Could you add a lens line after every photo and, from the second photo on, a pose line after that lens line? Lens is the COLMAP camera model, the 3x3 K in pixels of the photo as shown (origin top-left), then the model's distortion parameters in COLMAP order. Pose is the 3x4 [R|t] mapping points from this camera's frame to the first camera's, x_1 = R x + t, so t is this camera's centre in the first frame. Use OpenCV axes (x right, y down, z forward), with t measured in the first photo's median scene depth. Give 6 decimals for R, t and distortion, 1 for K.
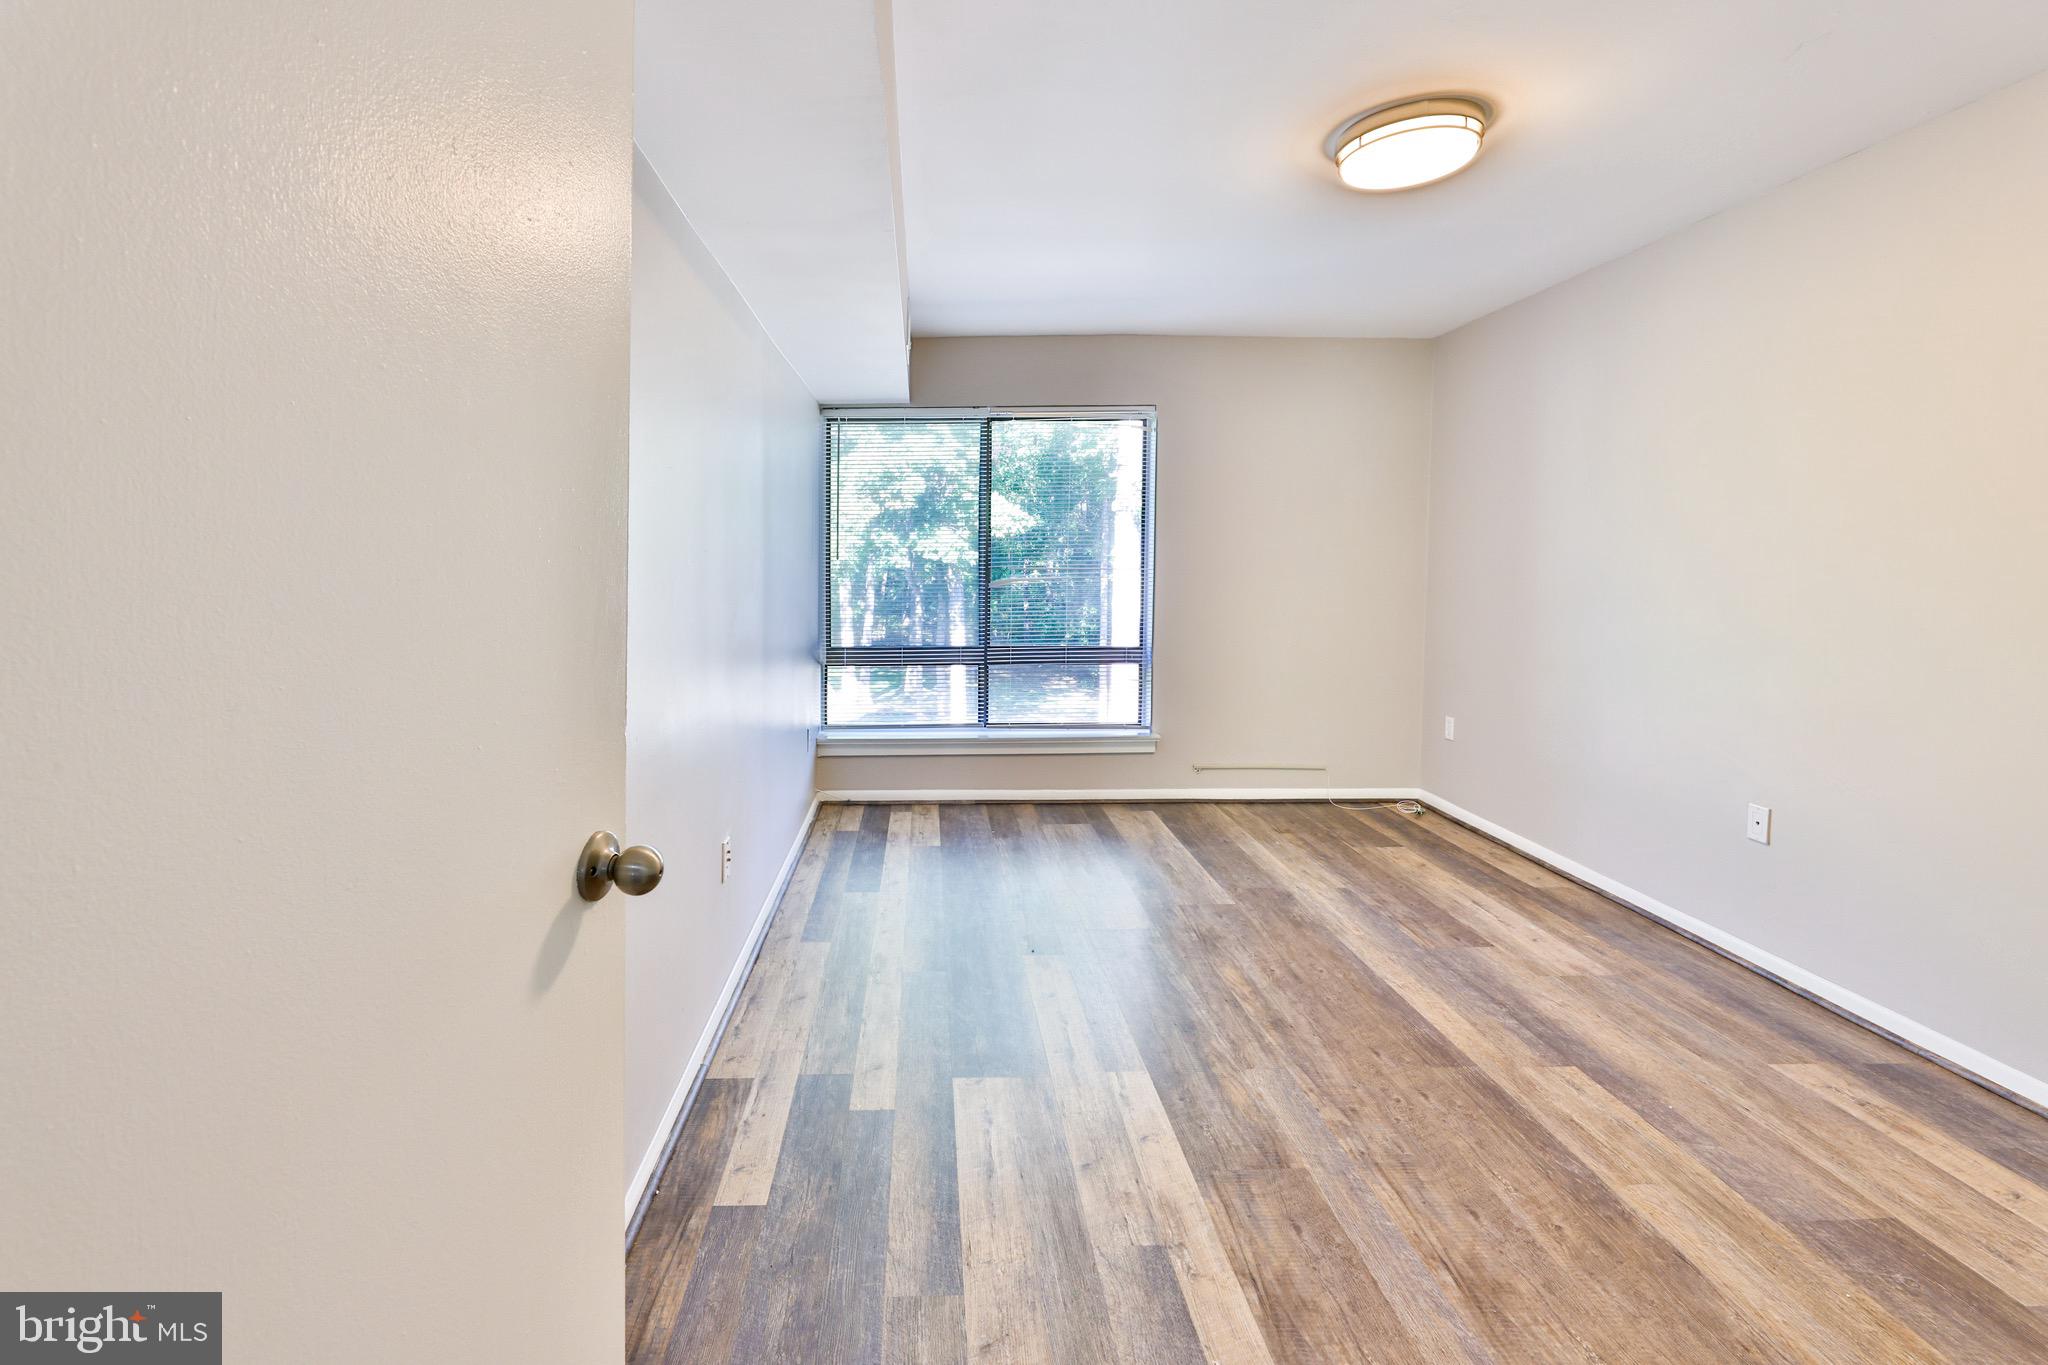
lens RADIAL K [[844.5, 0, 1020.8], [0, 844.5, 676.3], [0, 0, 1]] dist [-0.000003, -0.000253]
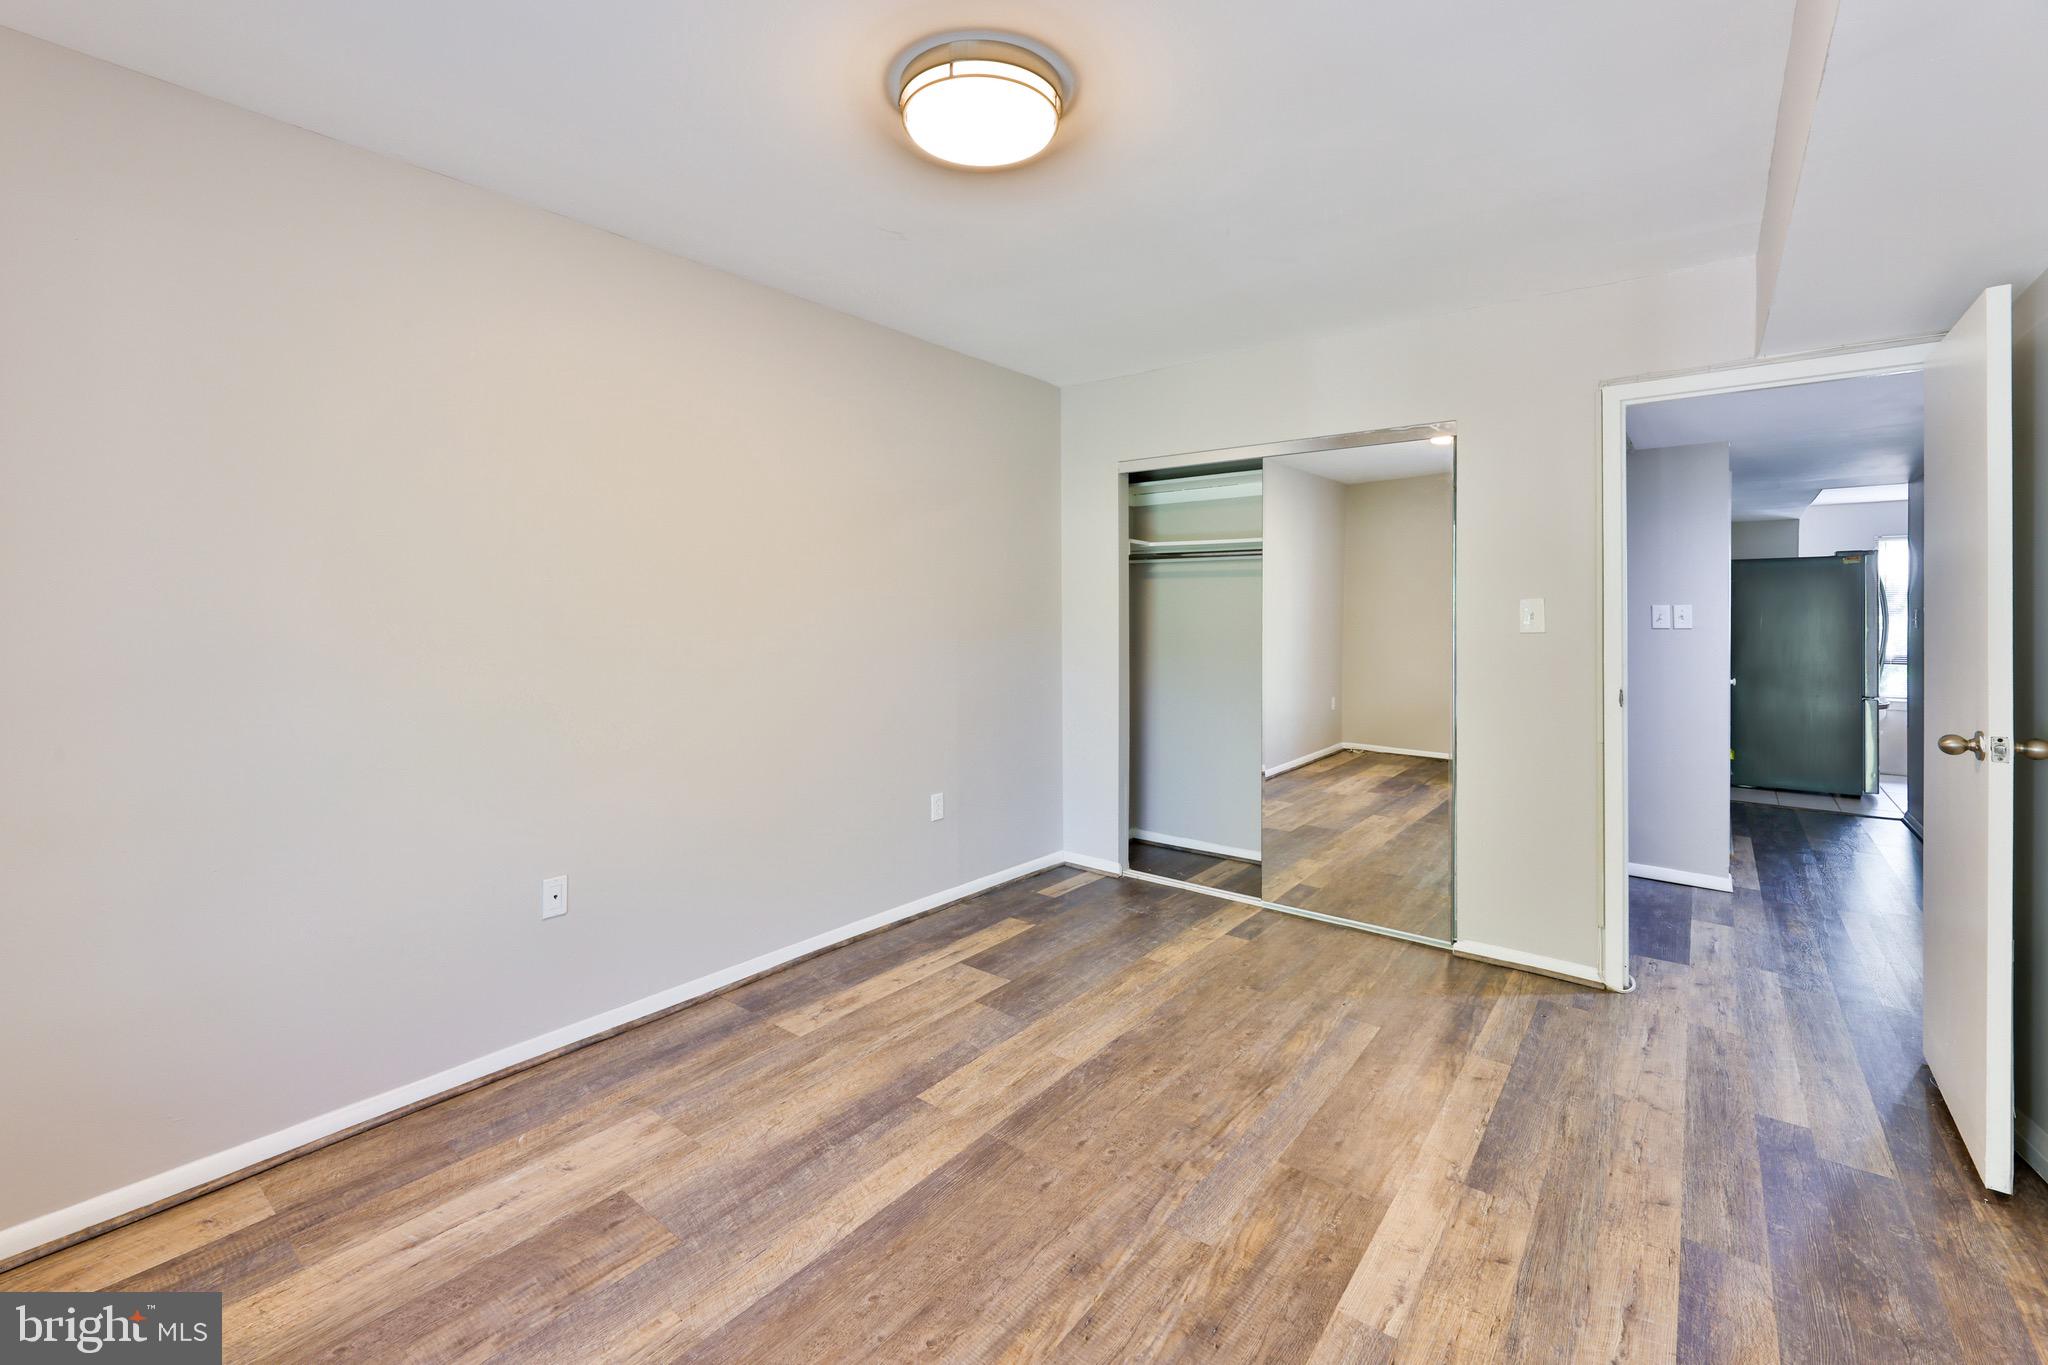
lens RADIAL K [[844.5, 0, 1020.8], [0, 844.5, 676.3], [0, 0, 1]] dist [-0.000003, -0.000253]
pose [[-0.703457, -0.059407, 0.708251, -0.159699], [0.095245, 0.979633, 0.176770, -0.249435], [-0.704327, 0.191807, -0.683472, 1.774766]]
